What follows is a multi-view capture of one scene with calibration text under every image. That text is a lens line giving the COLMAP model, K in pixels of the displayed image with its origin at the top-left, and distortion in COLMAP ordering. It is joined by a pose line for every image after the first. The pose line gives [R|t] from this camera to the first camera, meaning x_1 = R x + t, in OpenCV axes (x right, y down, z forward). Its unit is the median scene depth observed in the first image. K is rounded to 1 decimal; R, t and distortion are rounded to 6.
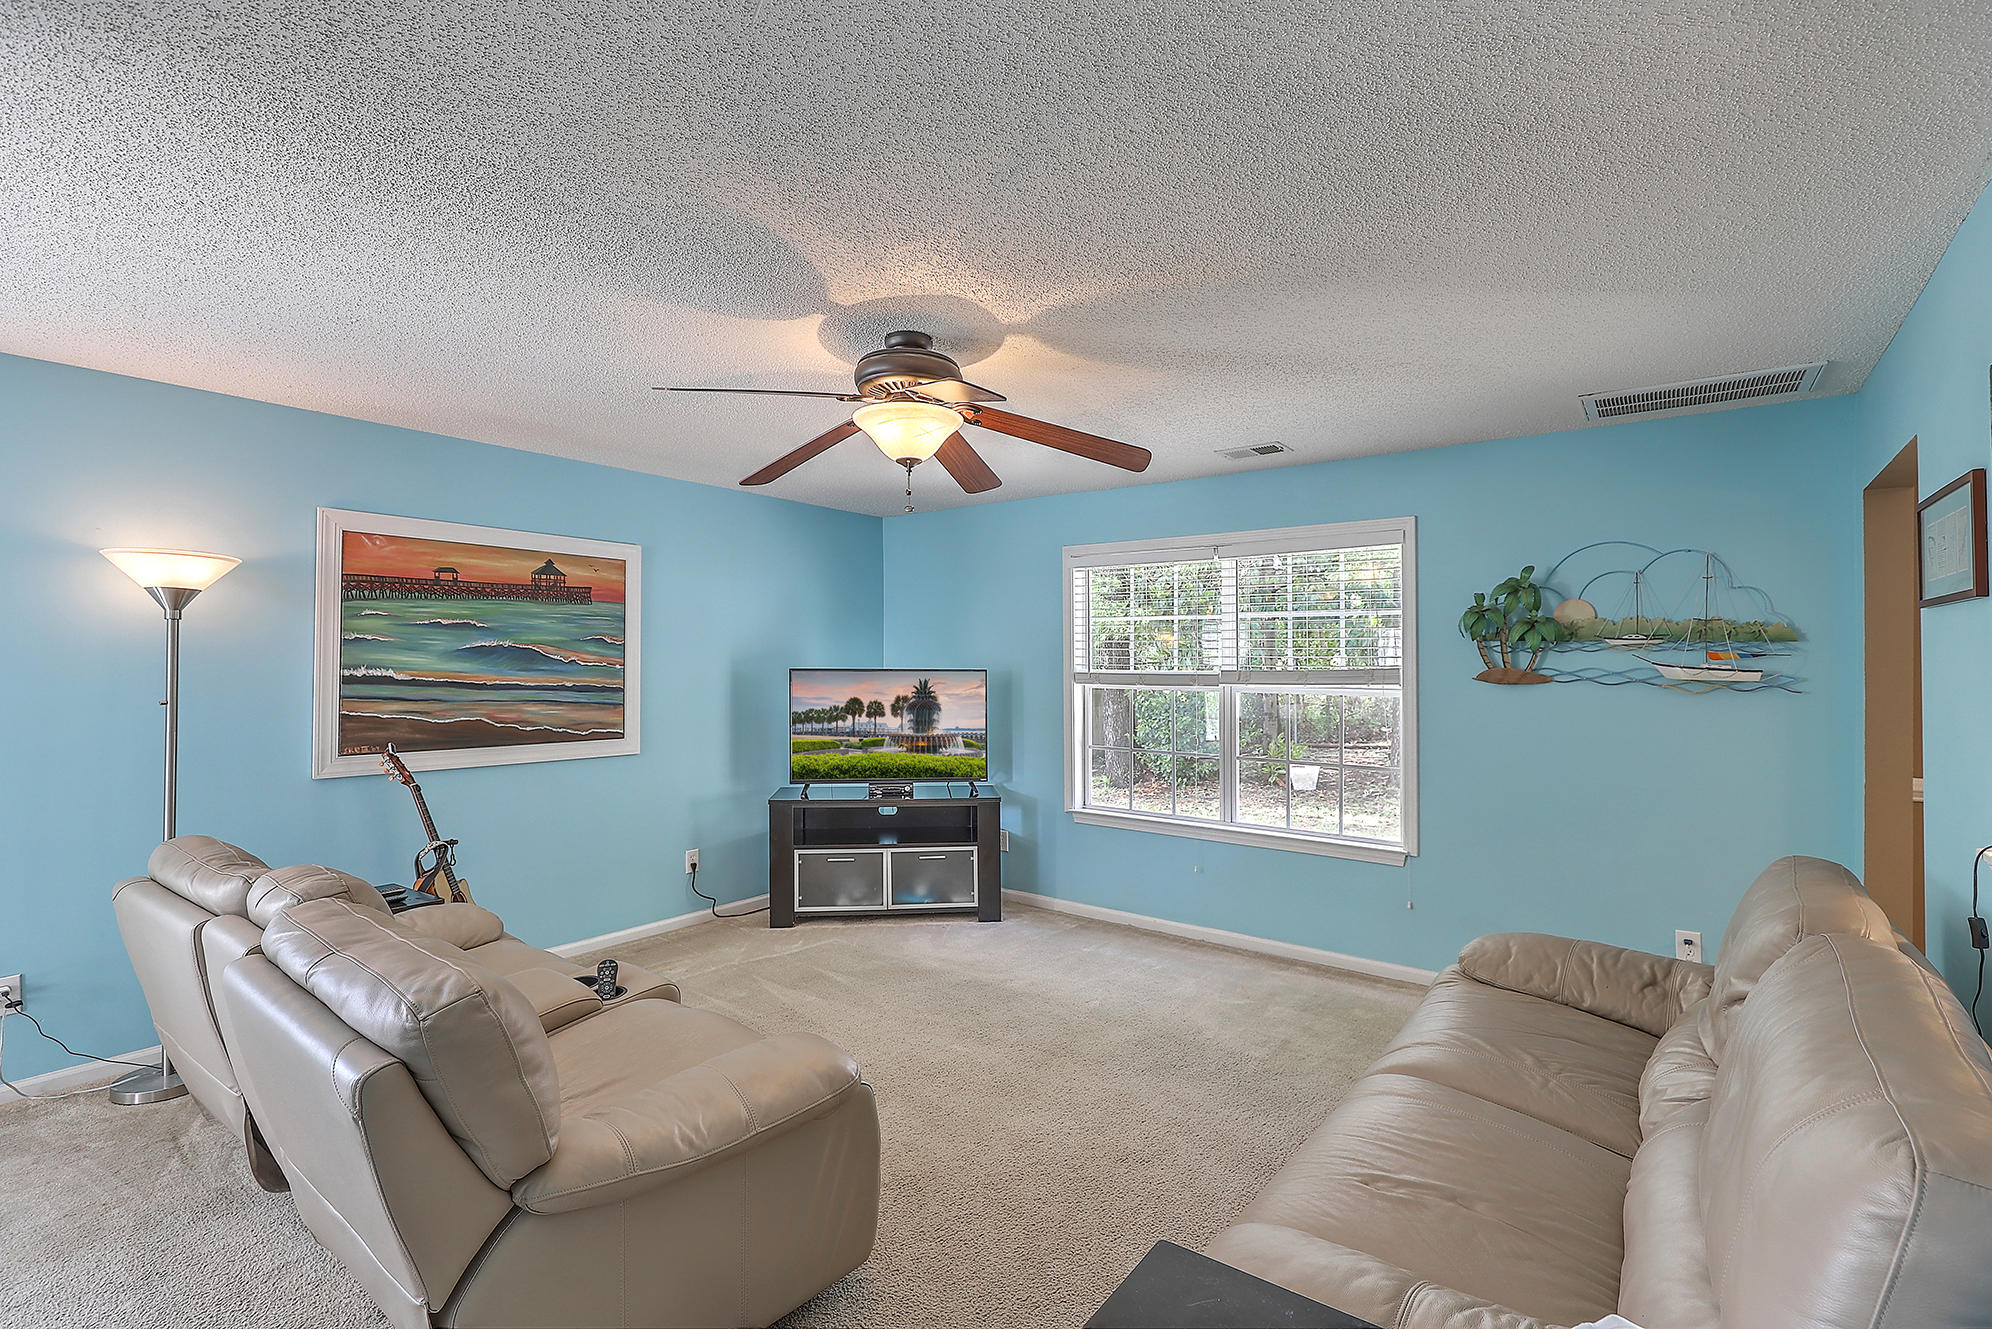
lens RADIAL K [[901.9, 0, 996.0], [0, 901.9, 664.5], [0, 0, 1]] dist [-0.000540, -0.000184]
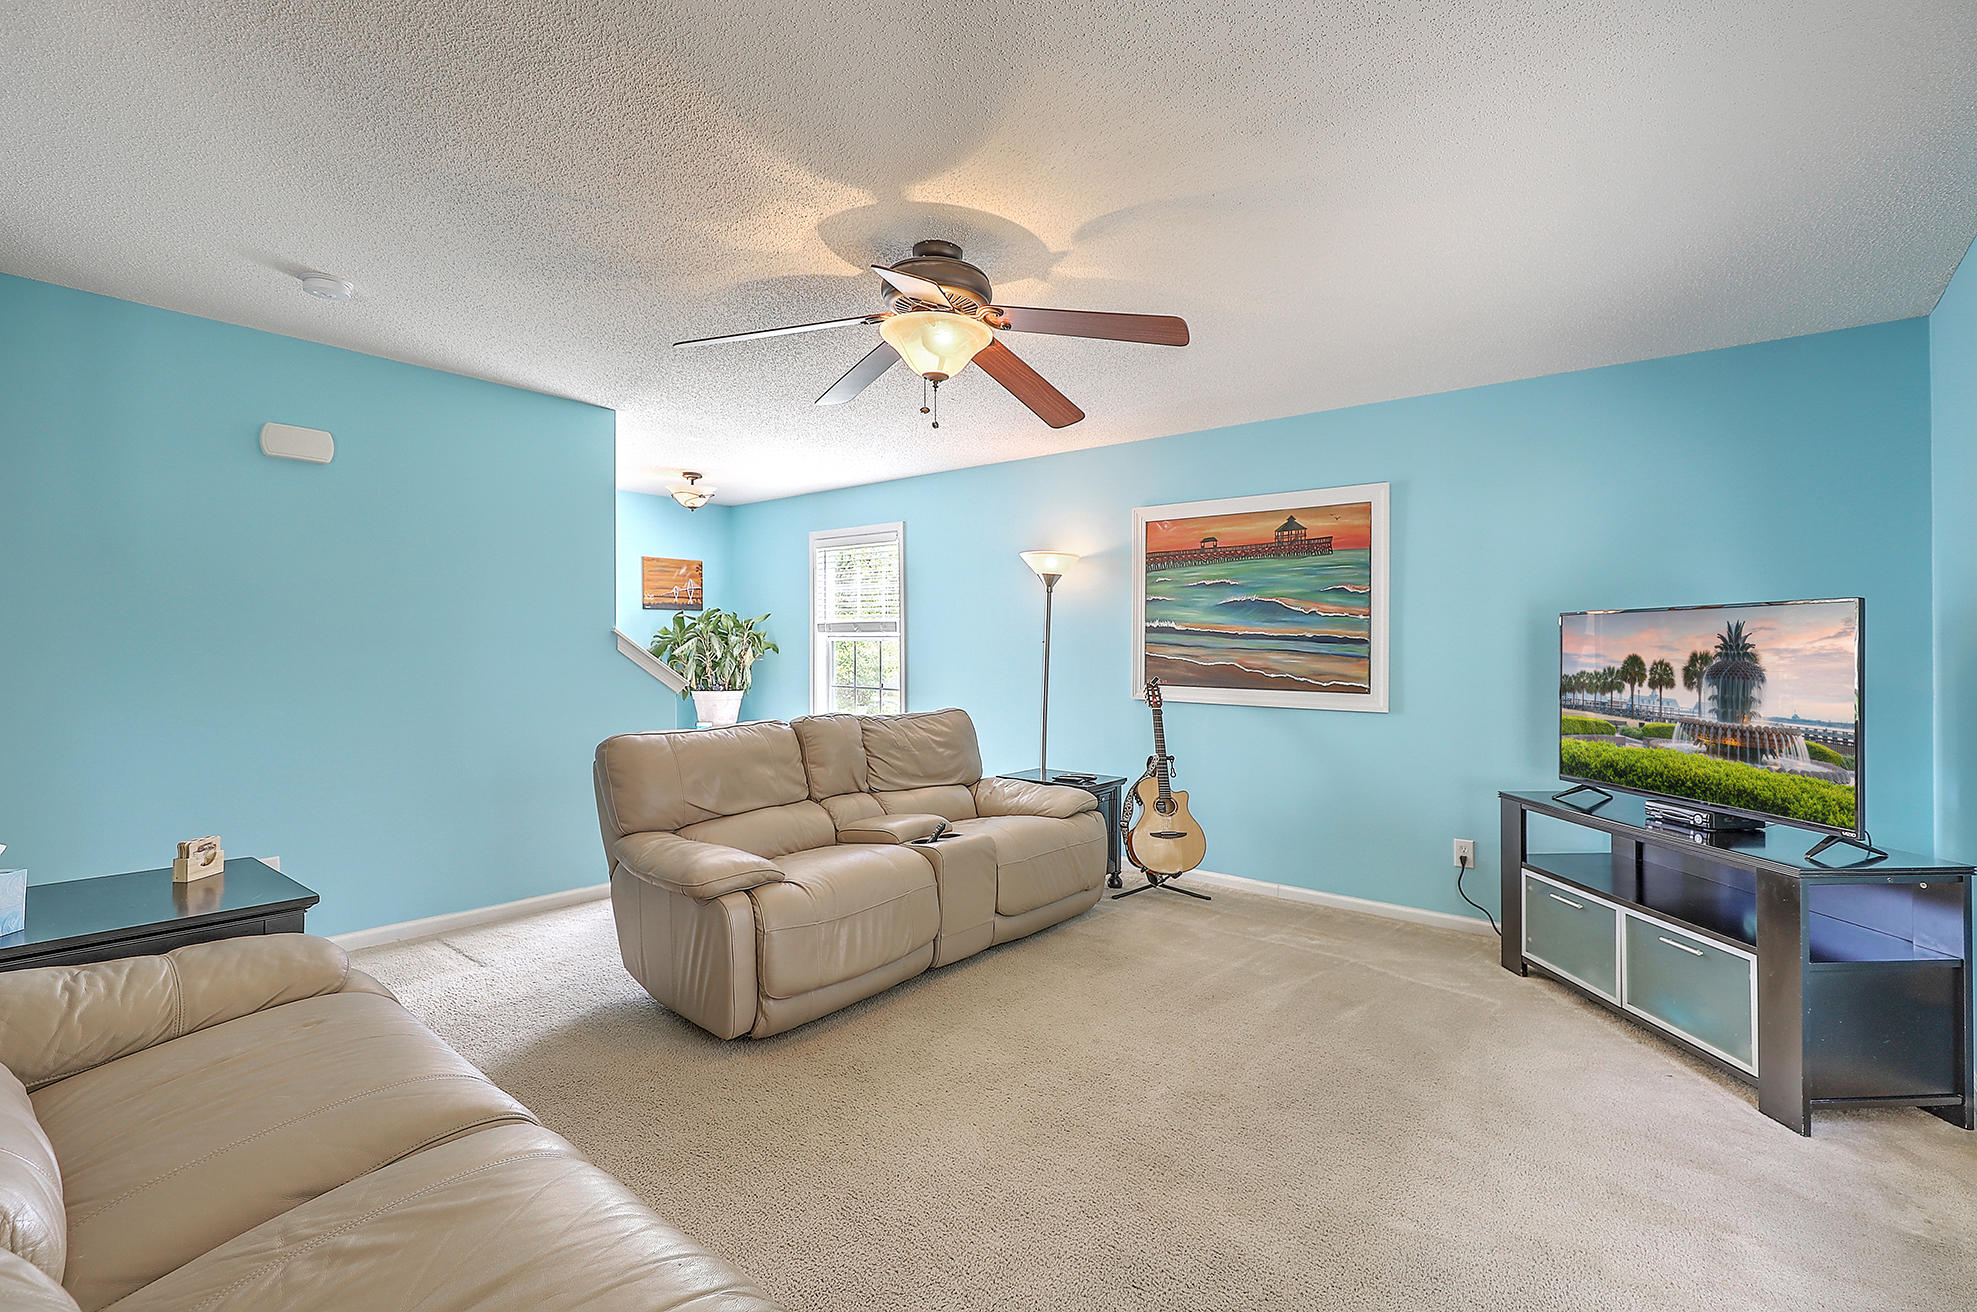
lens RADIAL K [[878.5, 0, 999.8], [0, 878.5, 658.5], [0, 0, 1]] dist [-0.001045, -0.000152]
pose [[-0.020849, 0.005942, -0.999765, 0.497696], [-0.010273, 0.999928, 0.006157, 0.043651], [0.999730, 0.010399, -0.020787, 0.634559]]
